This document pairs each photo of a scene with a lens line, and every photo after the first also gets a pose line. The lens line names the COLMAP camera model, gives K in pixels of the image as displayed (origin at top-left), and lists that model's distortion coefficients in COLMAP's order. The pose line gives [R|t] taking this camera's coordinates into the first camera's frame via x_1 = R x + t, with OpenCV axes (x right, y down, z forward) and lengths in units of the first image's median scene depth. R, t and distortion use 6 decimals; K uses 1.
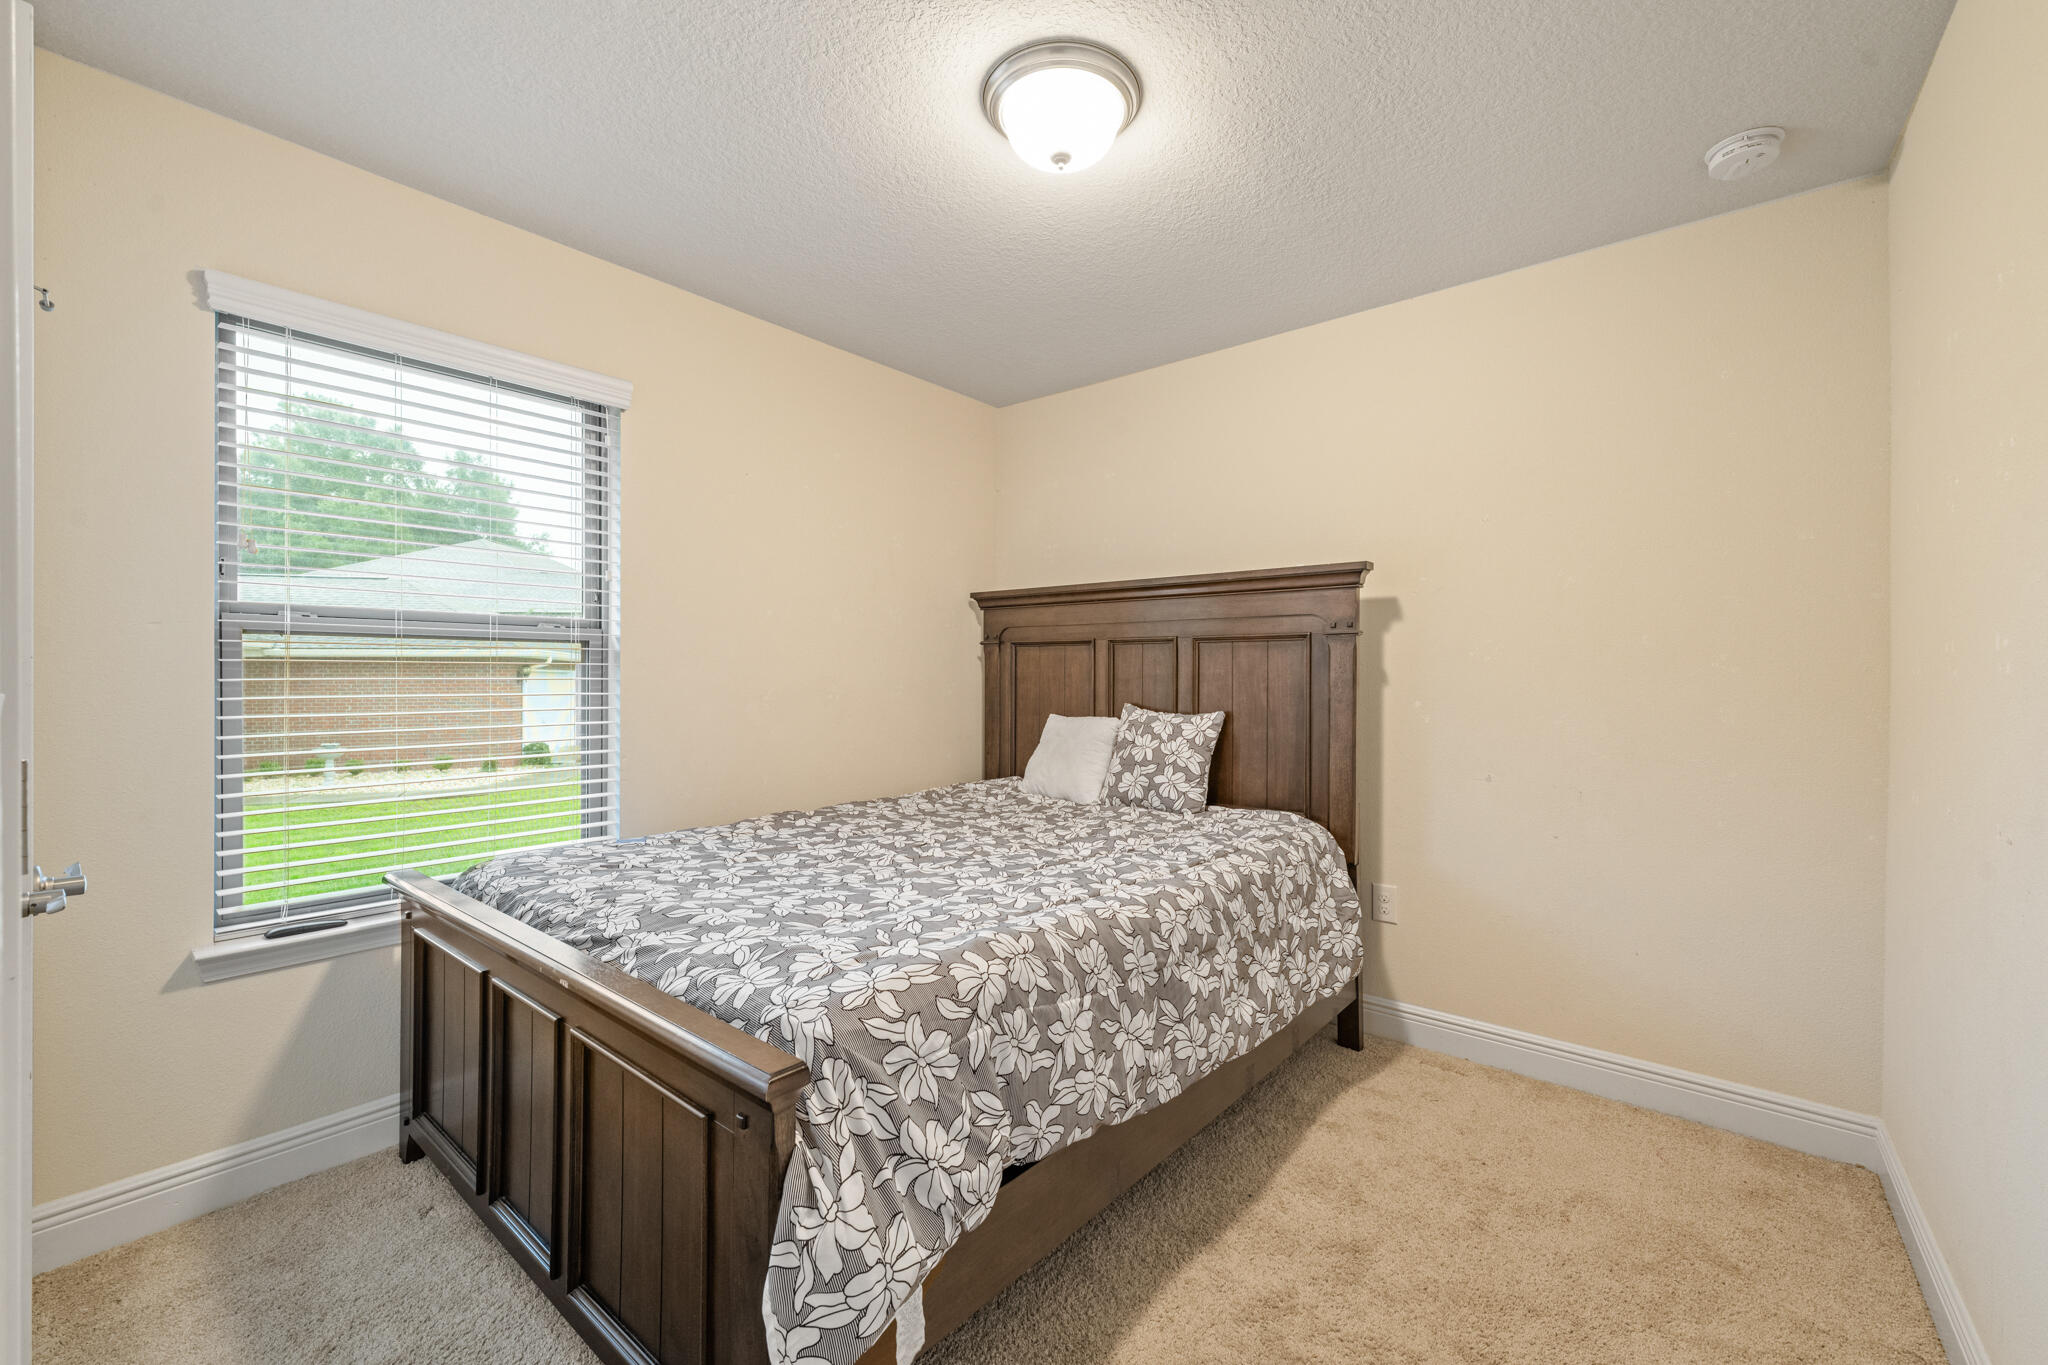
lens RADIAL K [[822.9, 0, 1016.8], [0, 822.9, 689.7], [0, 0, 1]] dist [0.000447, 0.000219]
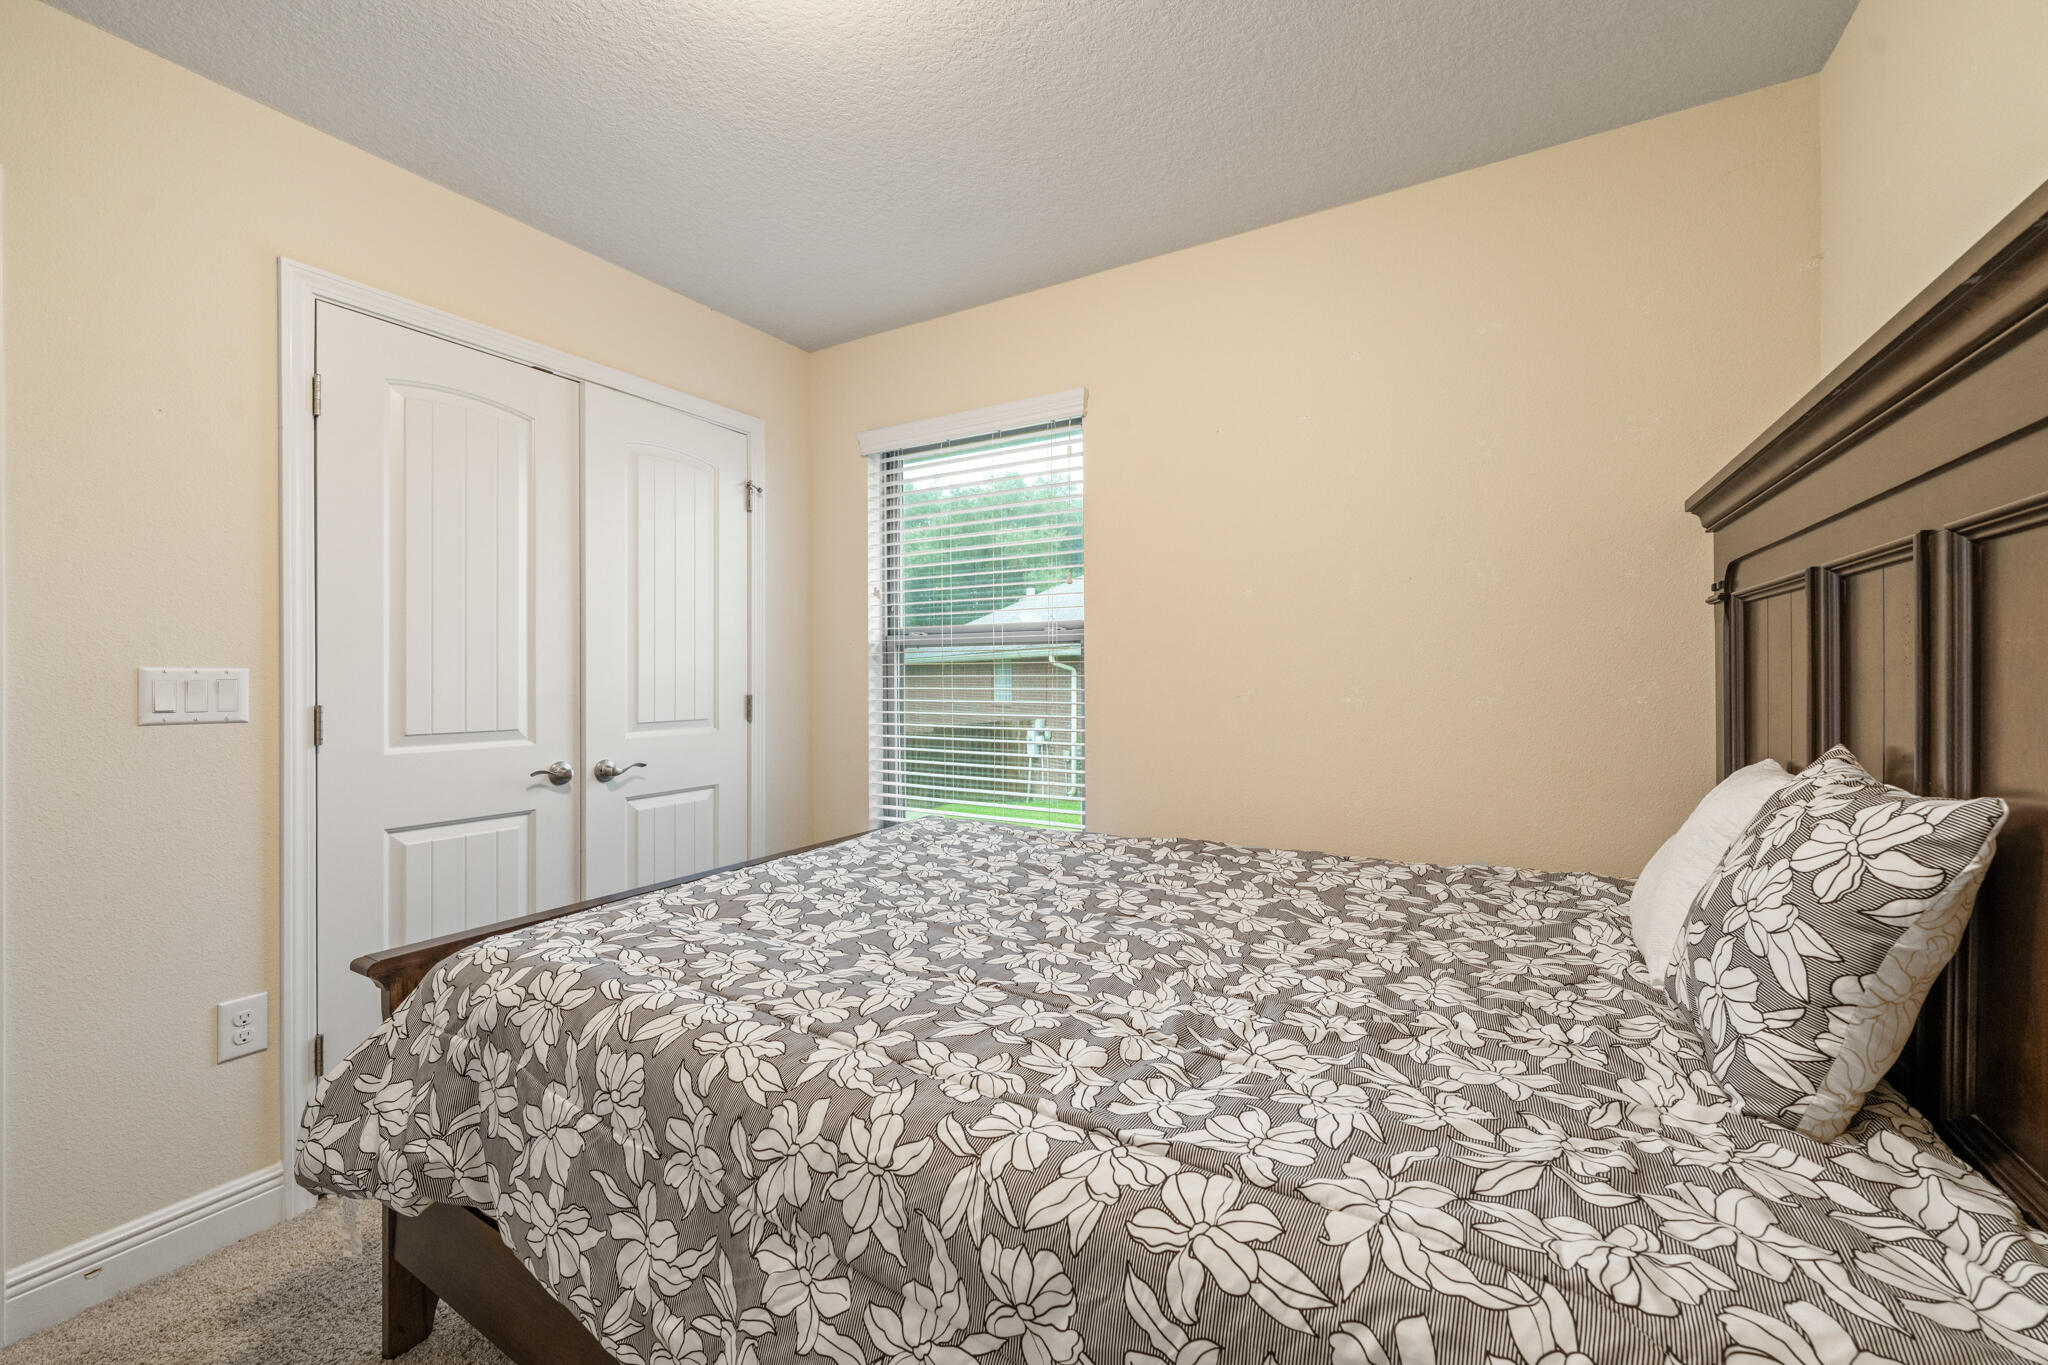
lens RADIAL K [[812.4, 0, 1030.3], [0, 812.4, 679.5], [0, 0, 1]] dist [0.000953, 0.000133]
pose [[0.172824, 0.003818, -0.984945, 0.732419], [-0.009363, 0.999954, 0.002233, -0.014231], [0.984908, 0.008836, 0.172851, 1.076195]]
